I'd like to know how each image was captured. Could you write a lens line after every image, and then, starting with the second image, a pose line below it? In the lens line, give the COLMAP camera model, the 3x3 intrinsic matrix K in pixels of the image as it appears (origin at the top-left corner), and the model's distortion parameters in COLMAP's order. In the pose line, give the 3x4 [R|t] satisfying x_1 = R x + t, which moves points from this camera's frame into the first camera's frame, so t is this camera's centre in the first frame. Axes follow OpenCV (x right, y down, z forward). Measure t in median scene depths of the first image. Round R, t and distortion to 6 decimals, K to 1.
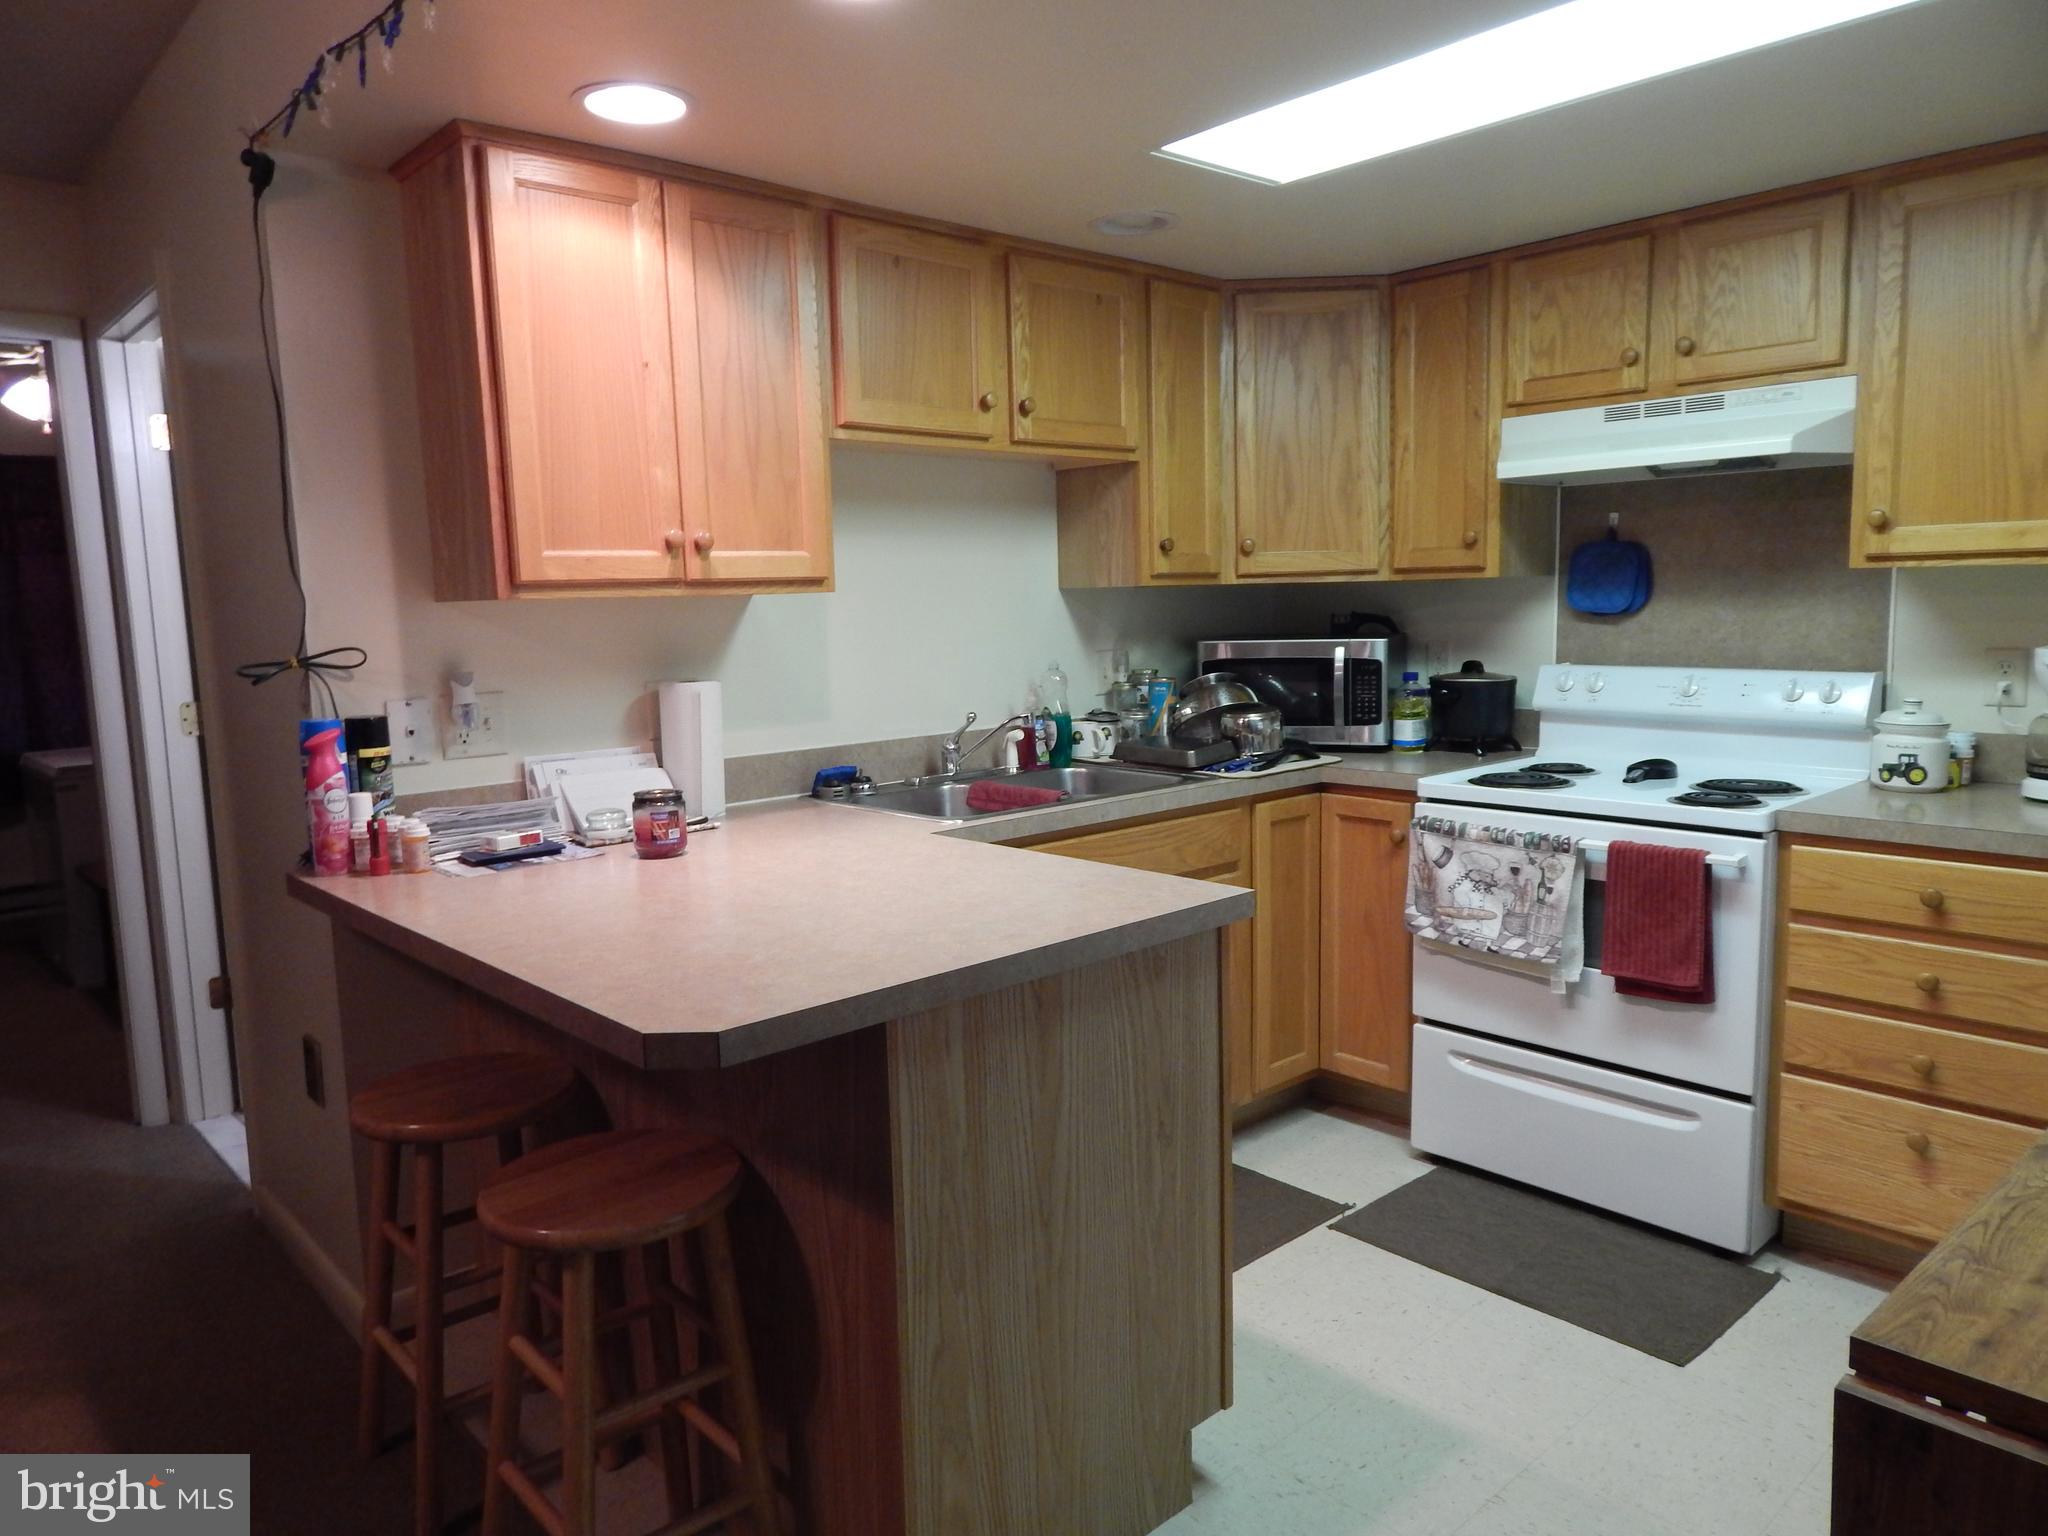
lens RADIAL K [[1368.2, 0, 1019.4], [0, 1368.2, 773.3], [0, 0, 1]] dist [0.008547, -0.012697]
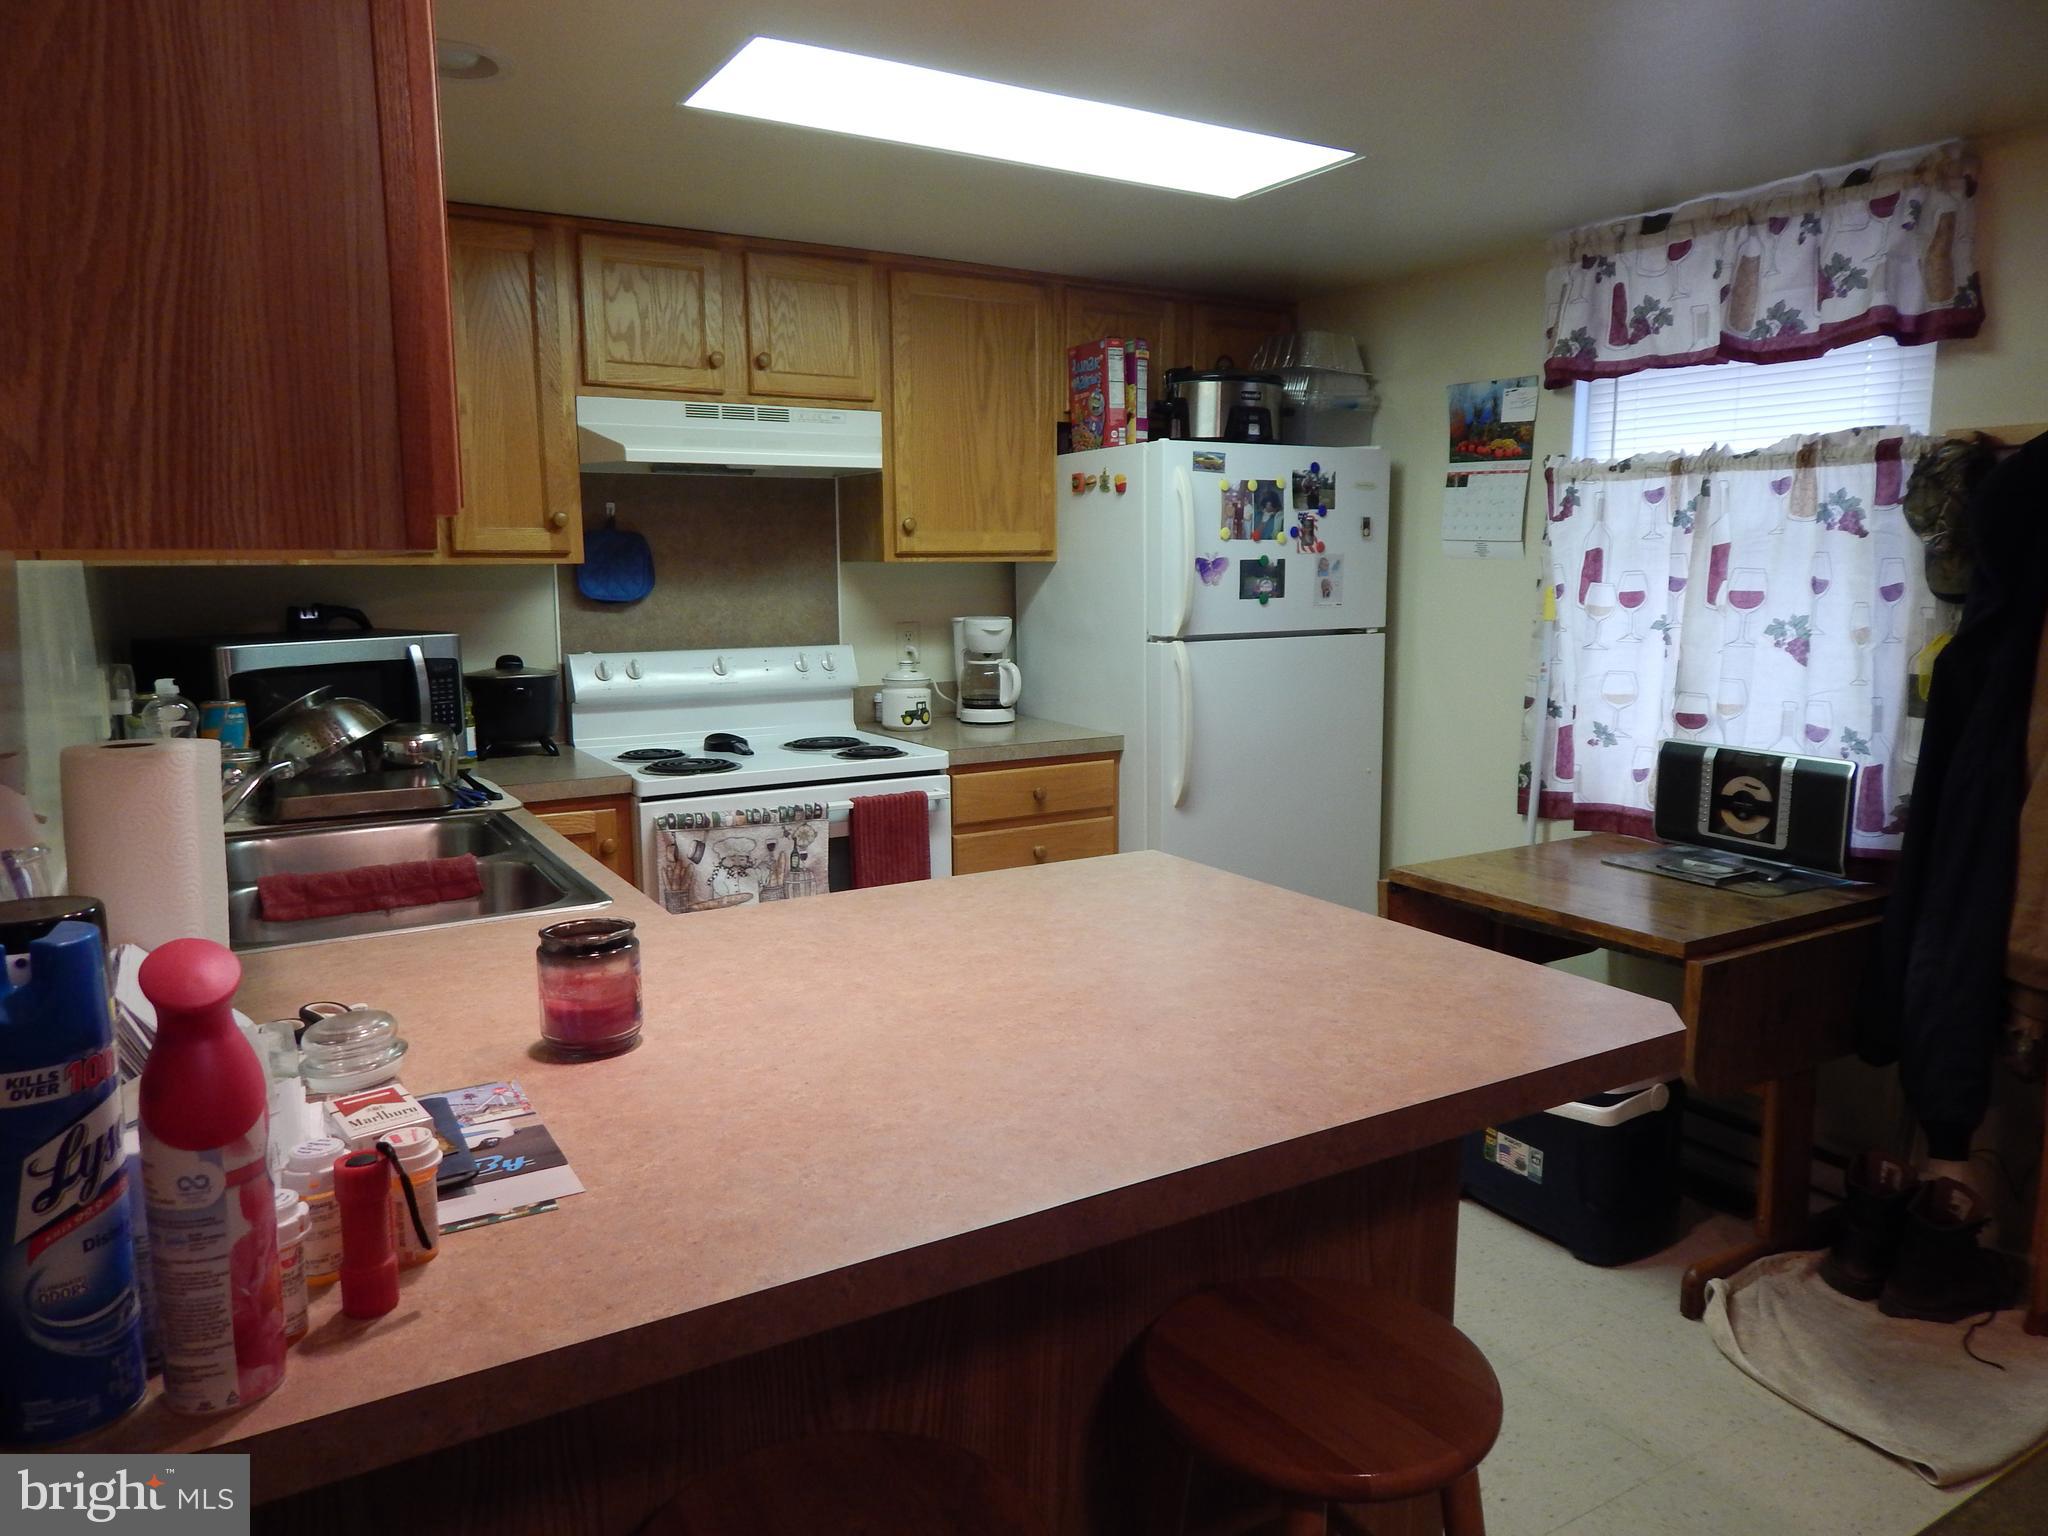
lens RADIAL K [[1368.2, 0, 1020.2], [0, 1368.2, 757.8], [0, 0, 1]] dist [0.008547, -0.012697]
pose [[0.193485, -0.115011, 0.974339, -0.593999], [0.129989, 0.987355, 0.090734, -0.063688], [-0.972454, 0.109098, 0.205988, 0.588441]]
